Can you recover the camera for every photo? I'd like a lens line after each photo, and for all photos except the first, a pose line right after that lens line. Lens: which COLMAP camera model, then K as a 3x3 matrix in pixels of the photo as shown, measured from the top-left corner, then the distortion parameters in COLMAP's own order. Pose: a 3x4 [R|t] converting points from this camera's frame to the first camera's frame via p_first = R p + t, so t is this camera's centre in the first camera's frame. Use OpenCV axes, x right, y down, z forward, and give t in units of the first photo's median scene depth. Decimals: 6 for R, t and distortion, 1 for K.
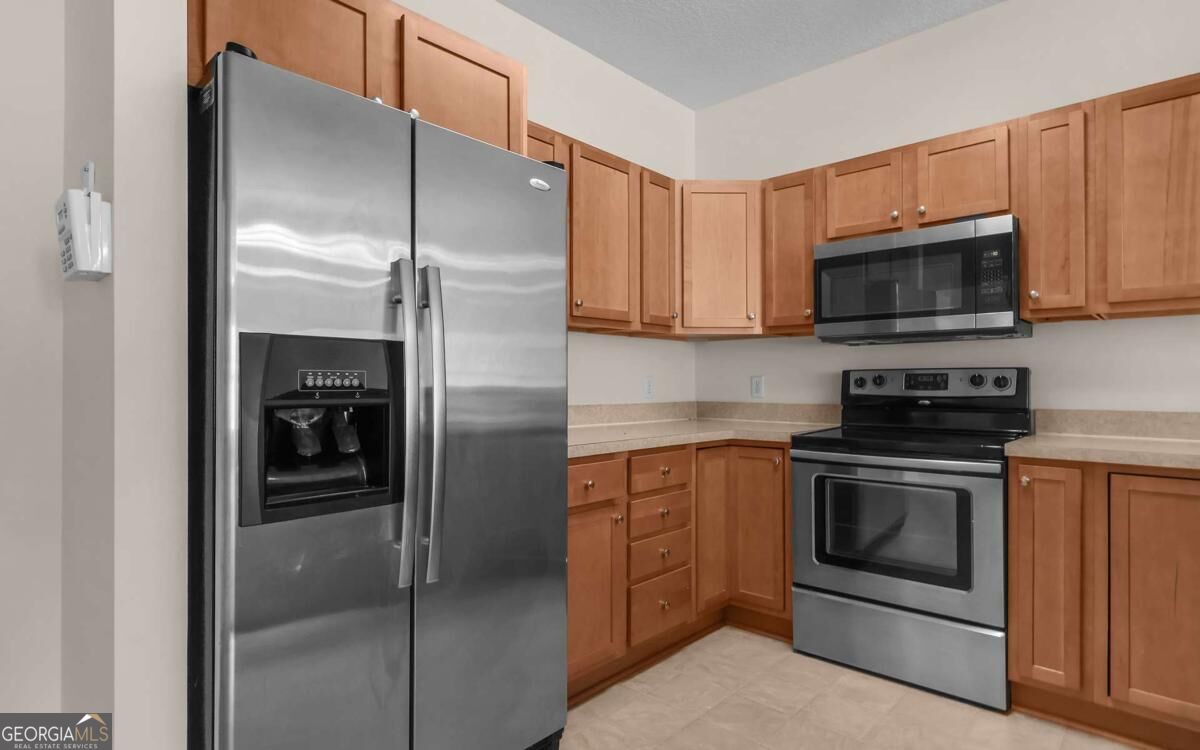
lens RADIAL K [[621.9, 0, 600.0], [0, 621.9, 375.0], [0, 0, 1]] dist [0.003183, 0.000586]
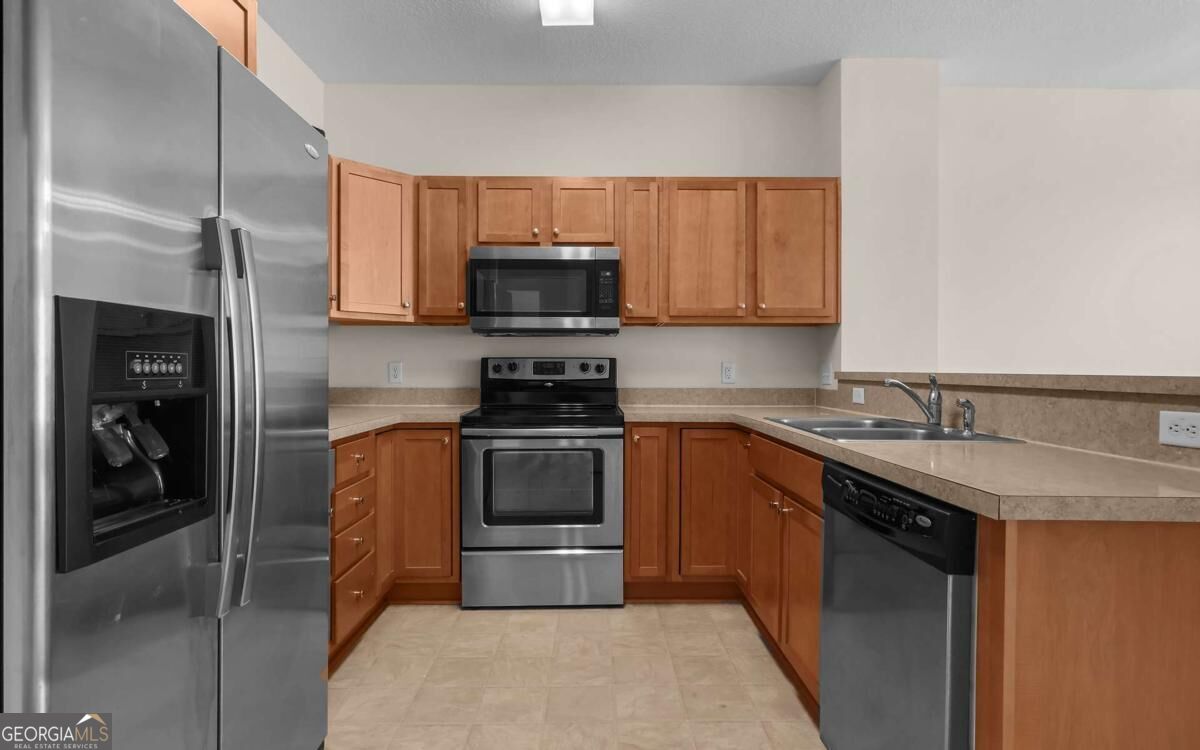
lens RADIAL K [[614.6, 0, 597.1], [0, 614.6, 365.8], [0, 0, 1]] dist [0.001173, -0.000096]
pose [[0.728132, 0.005810, 0.685412, -0.275781], [-0.011846, 0.999921, 0.004108, -0.000068], [-0.685335, -0.011110, 0.728143, 0.037235]]
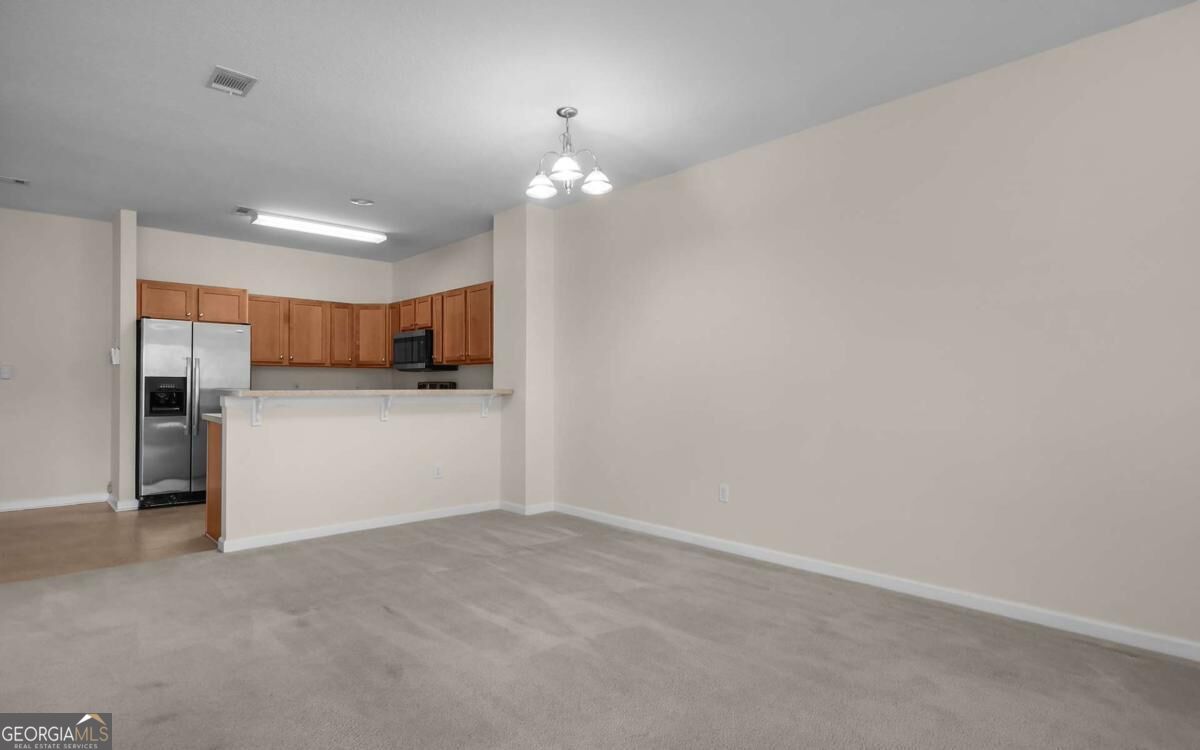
lens RADIAL K [[621.9, 0, 600.0], [0, 621.9, 375.0], [0, 0, 1]] dist [0.003183, 0.000586]
pose [[0.997801, 0.001438, -0.066272, 1.521516], [-0.001648, 0.999994, -0.003114, -0.034201], [0.066267, 0.003217, 0.997797, -1.671870]]
